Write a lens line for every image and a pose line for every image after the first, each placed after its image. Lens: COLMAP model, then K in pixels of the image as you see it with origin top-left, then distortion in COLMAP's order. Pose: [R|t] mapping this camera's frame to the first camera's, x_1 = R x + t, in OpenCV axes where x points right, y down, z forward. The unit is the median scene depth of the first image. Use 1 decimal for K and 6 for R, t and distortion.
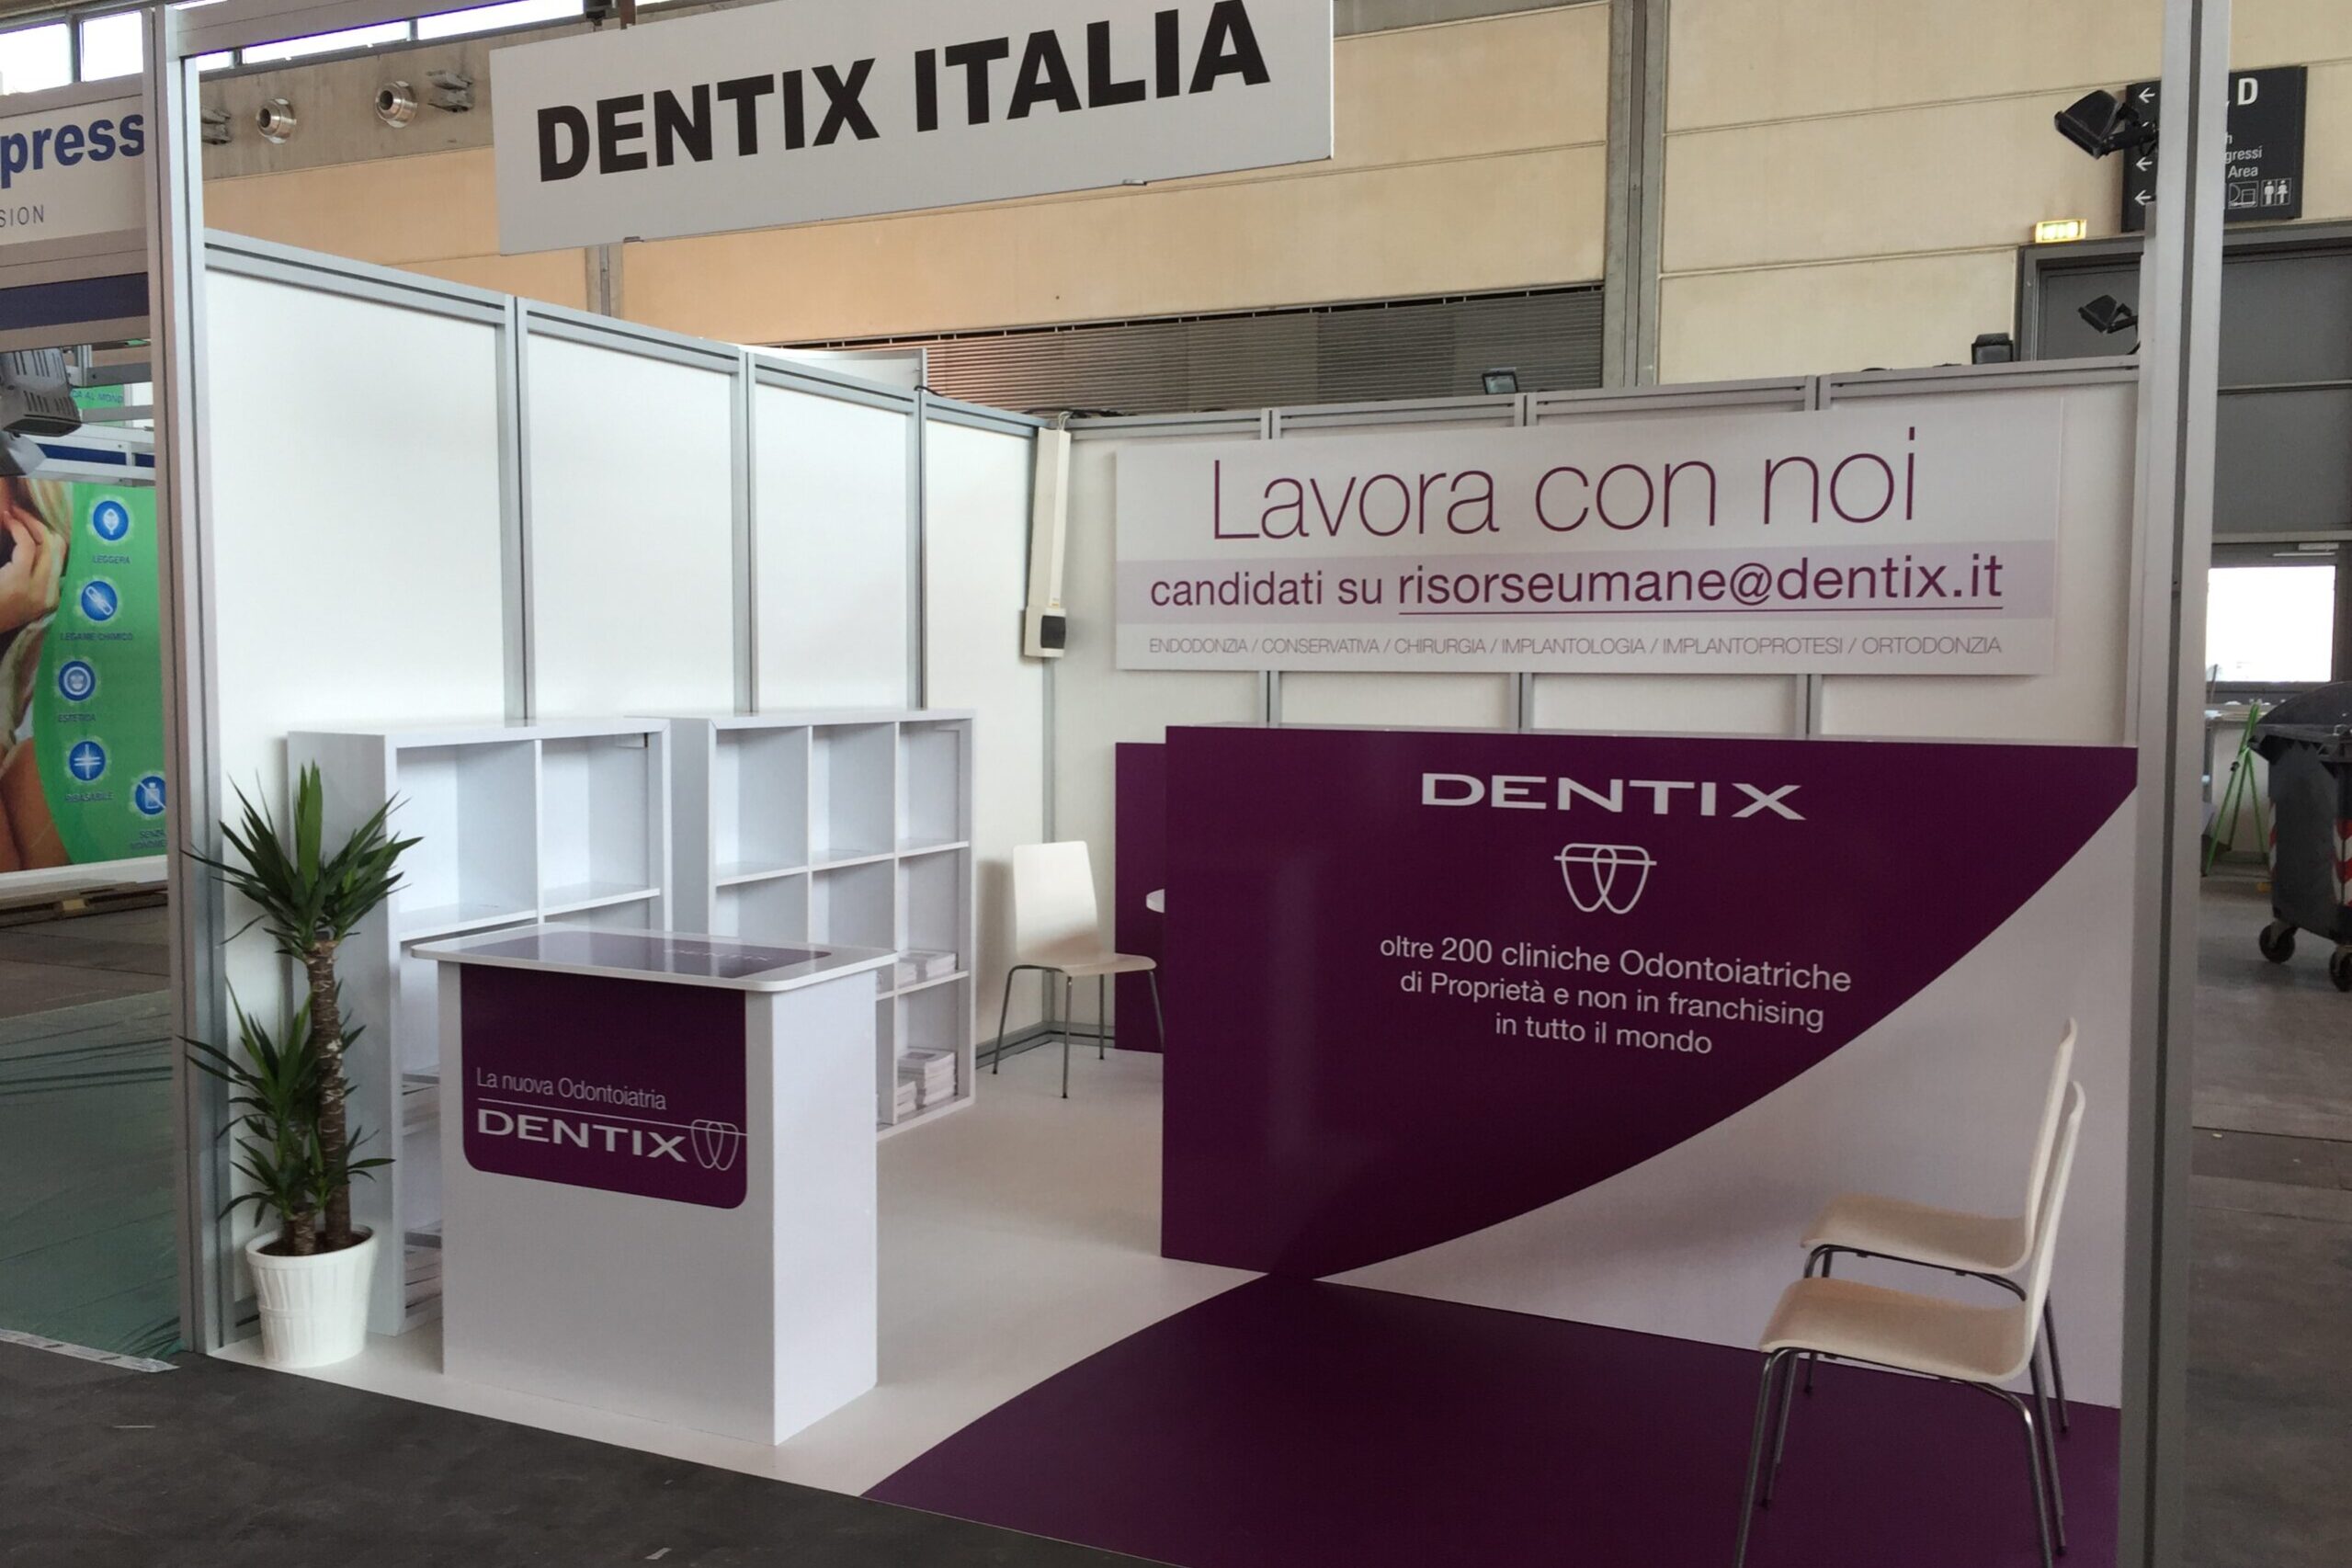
lens RADIAL K [[2000.8, 0, 1185.2], [0, 2000.8, 780.0], [0, 0, 1]] dist [0.083038, -0.098064]
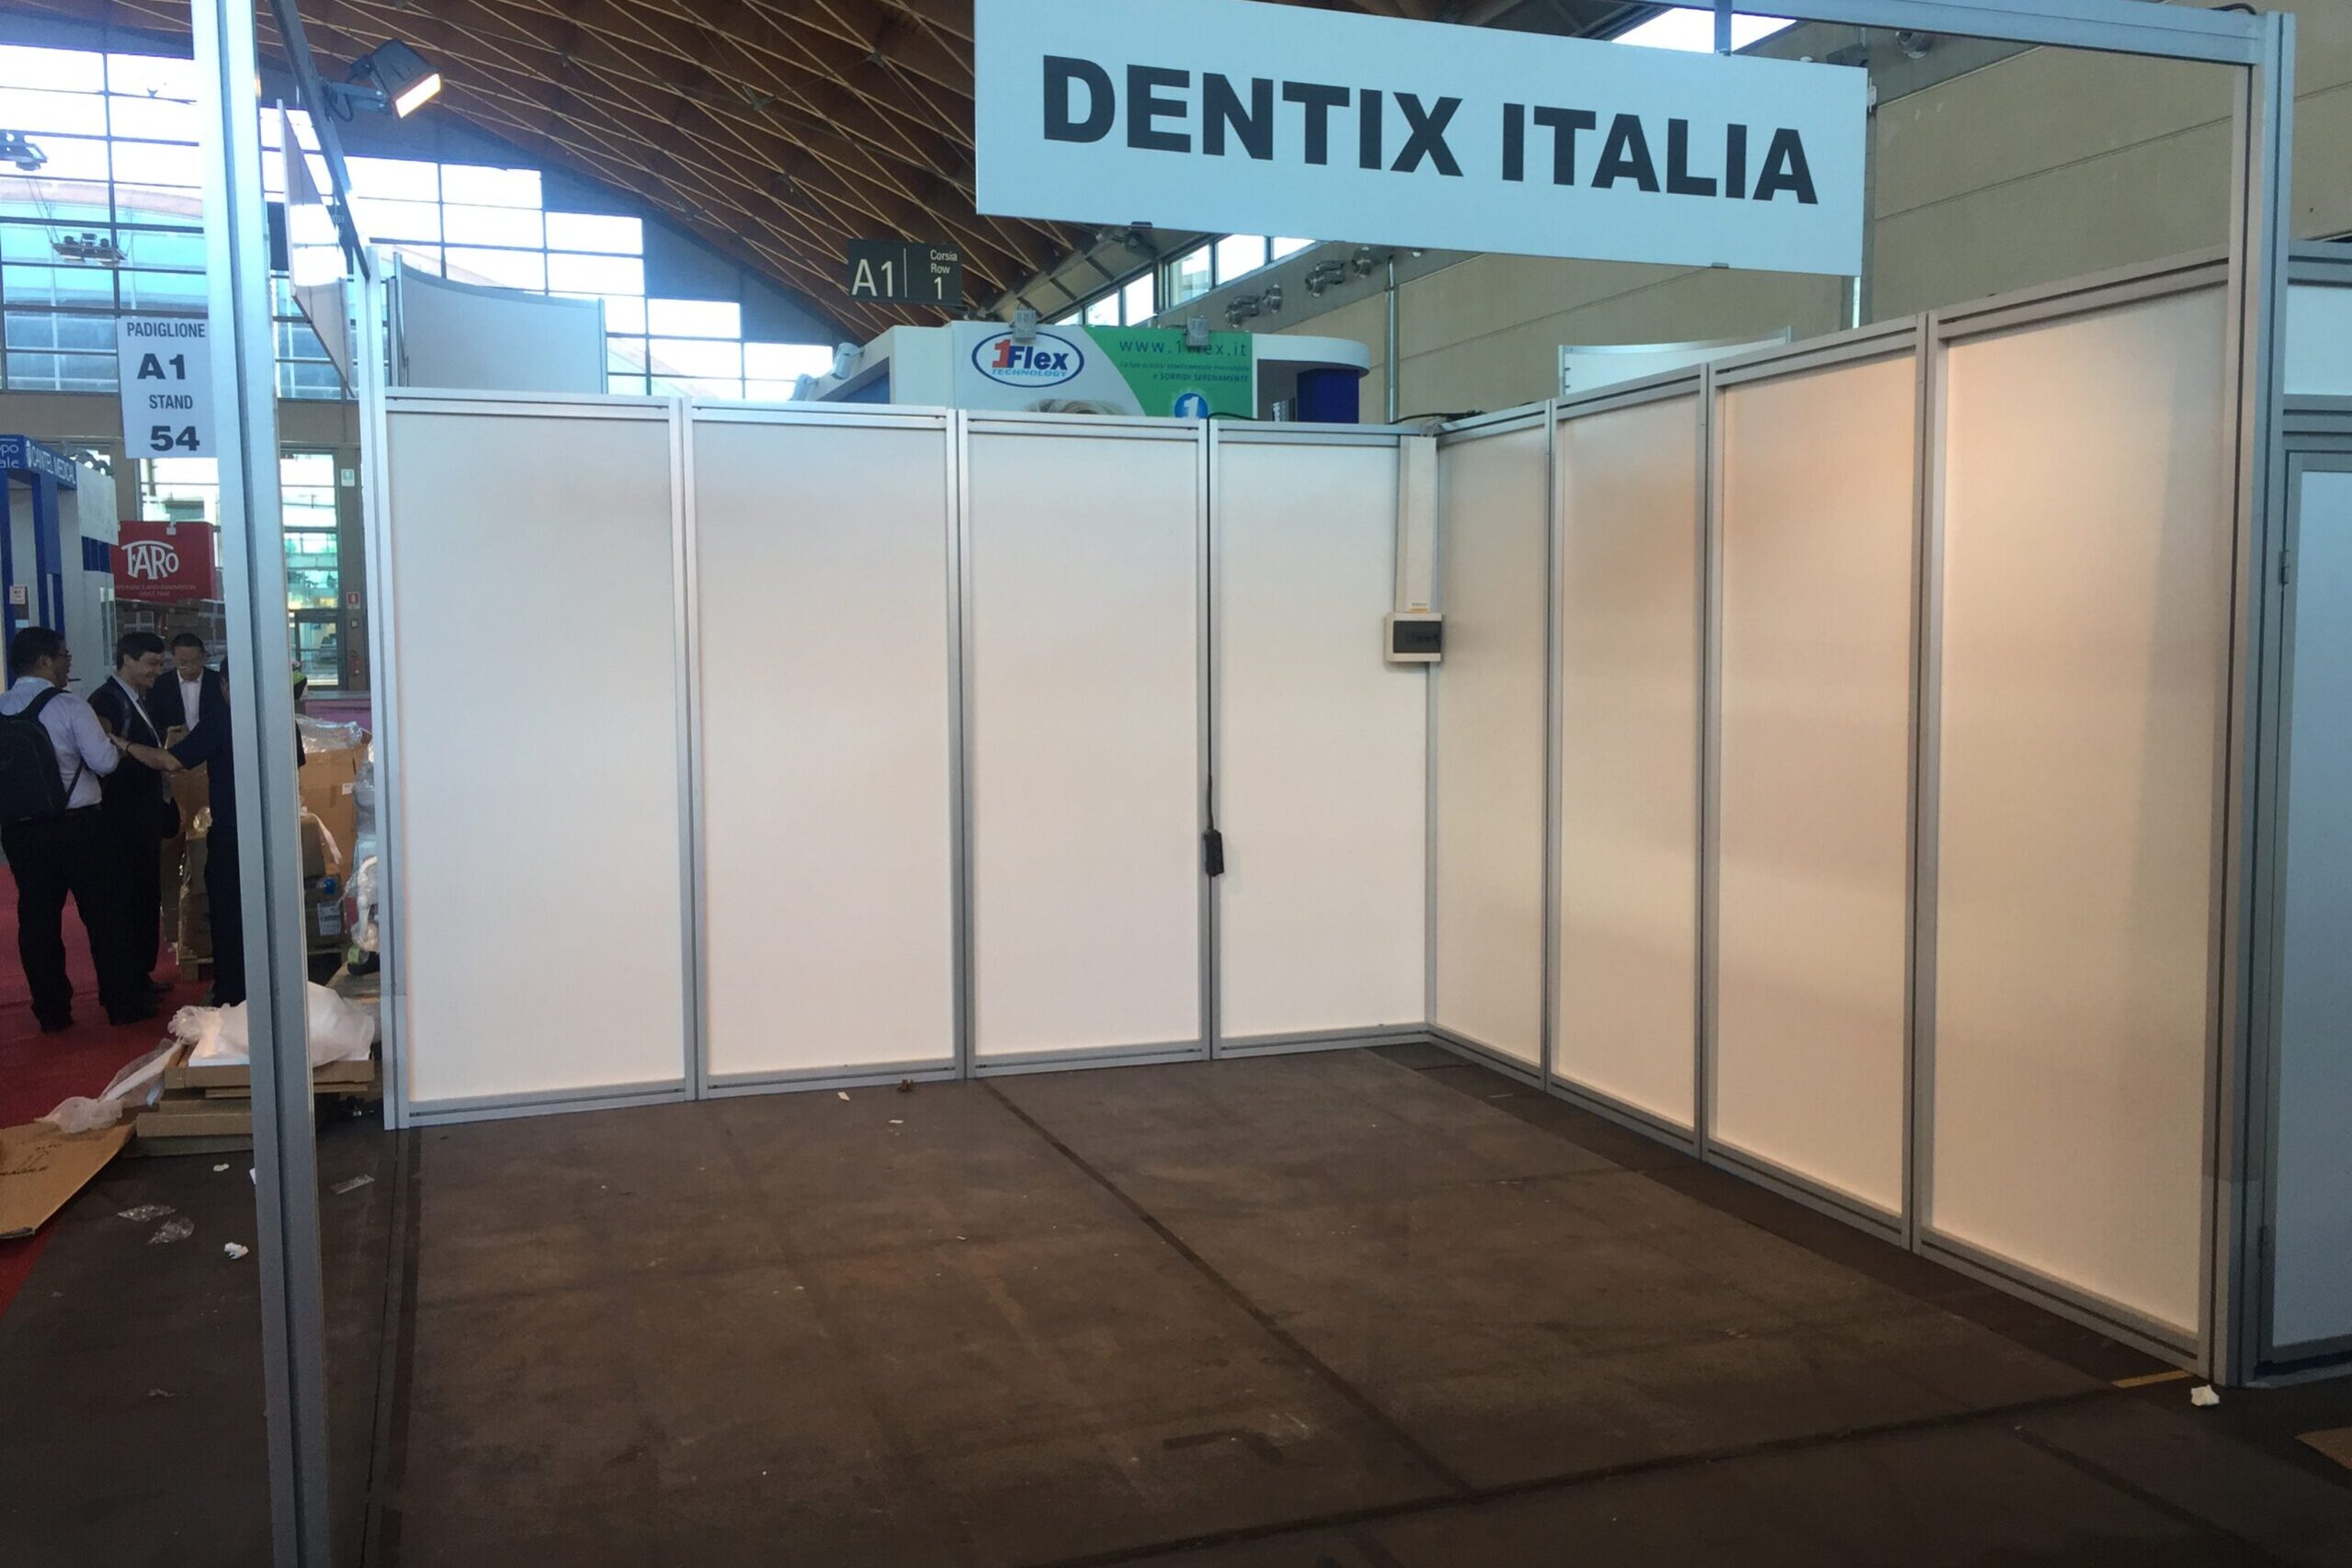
lens RADIAL K [[2000.8, 0, 1176.3], [0, 2000.8, 789.7], [0, 0, 1]] dist [0.083038, -0.098064]
pose [[0.700841, 0.049930, -0.711568, 0.962110], [-0.039330, 0.998735, 0.031342, -0.039808], [0.712232, 0.006020, 0.701918, 0.341341]]
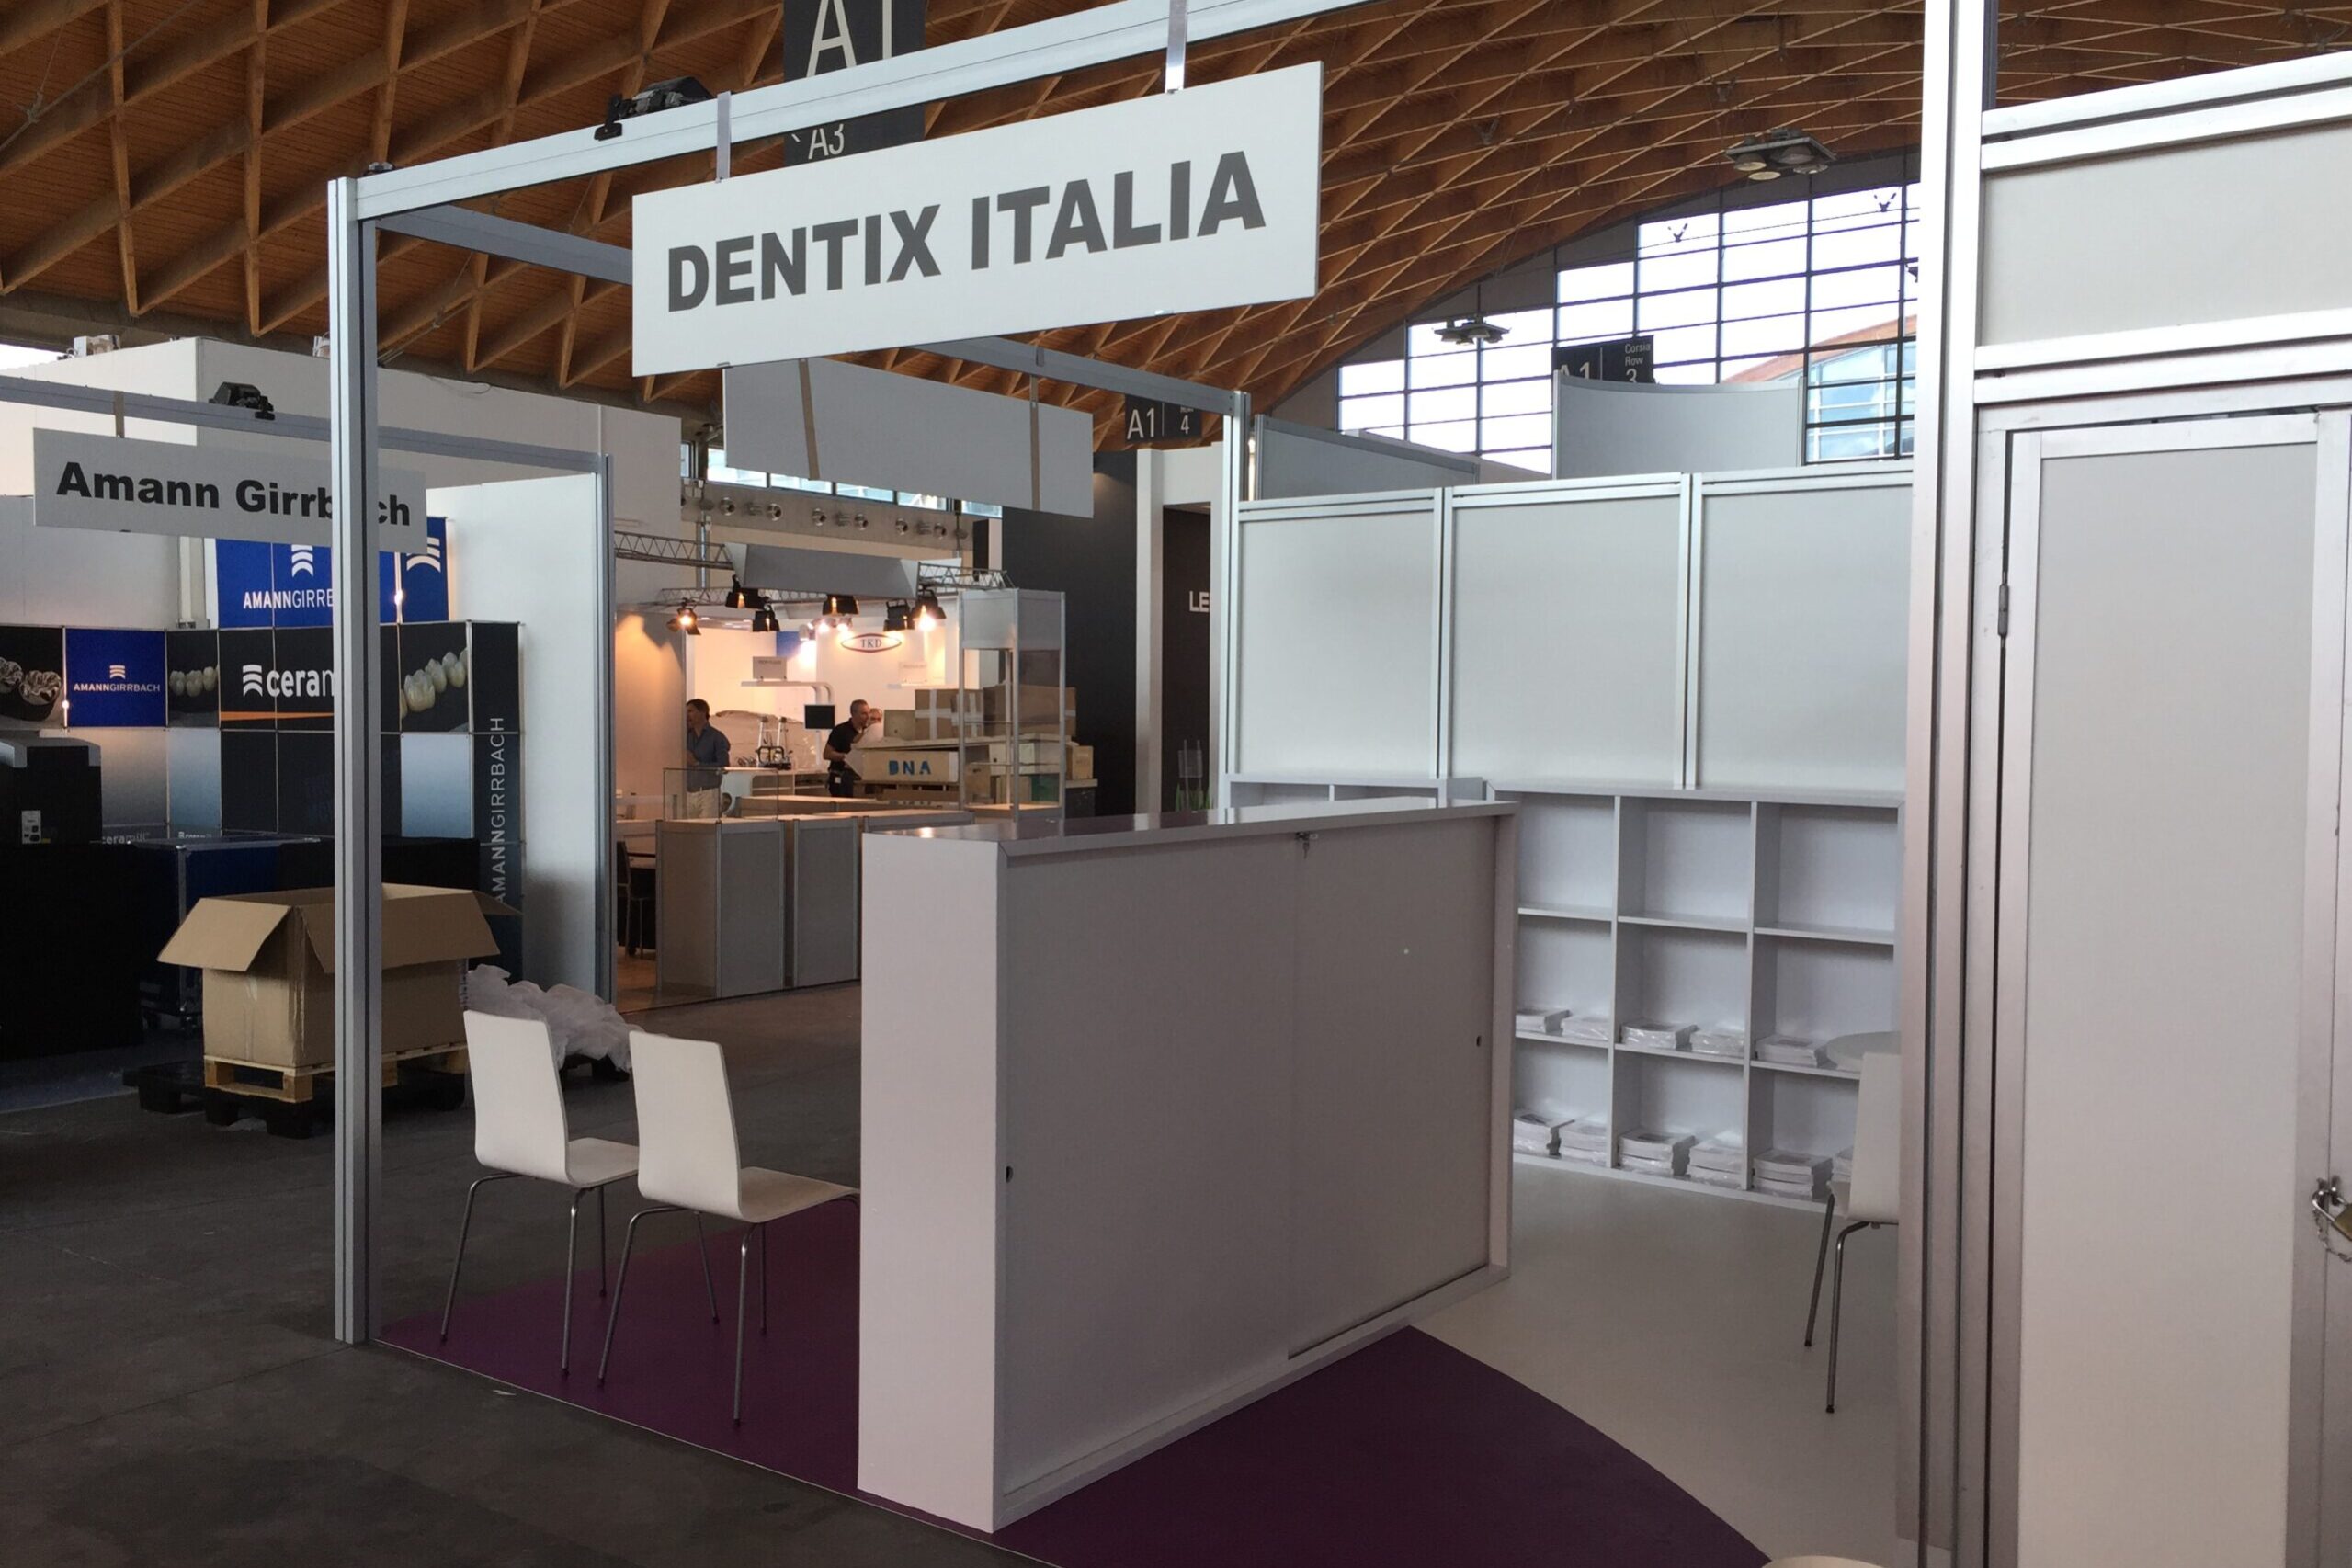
lens RADIAL K [[2000.8, 0, 1177.6], [0, 2000.8, 780.4], [0, 0, 1]] dist [0.083038, -0.098064]
pose [[-0.187274, 0.032238, -0.981779, 1.288997], [-0.073984, 0.996160, 0.046822, -0.092048], [0.979518, 0.081405, -0.184169, 1.234811]]
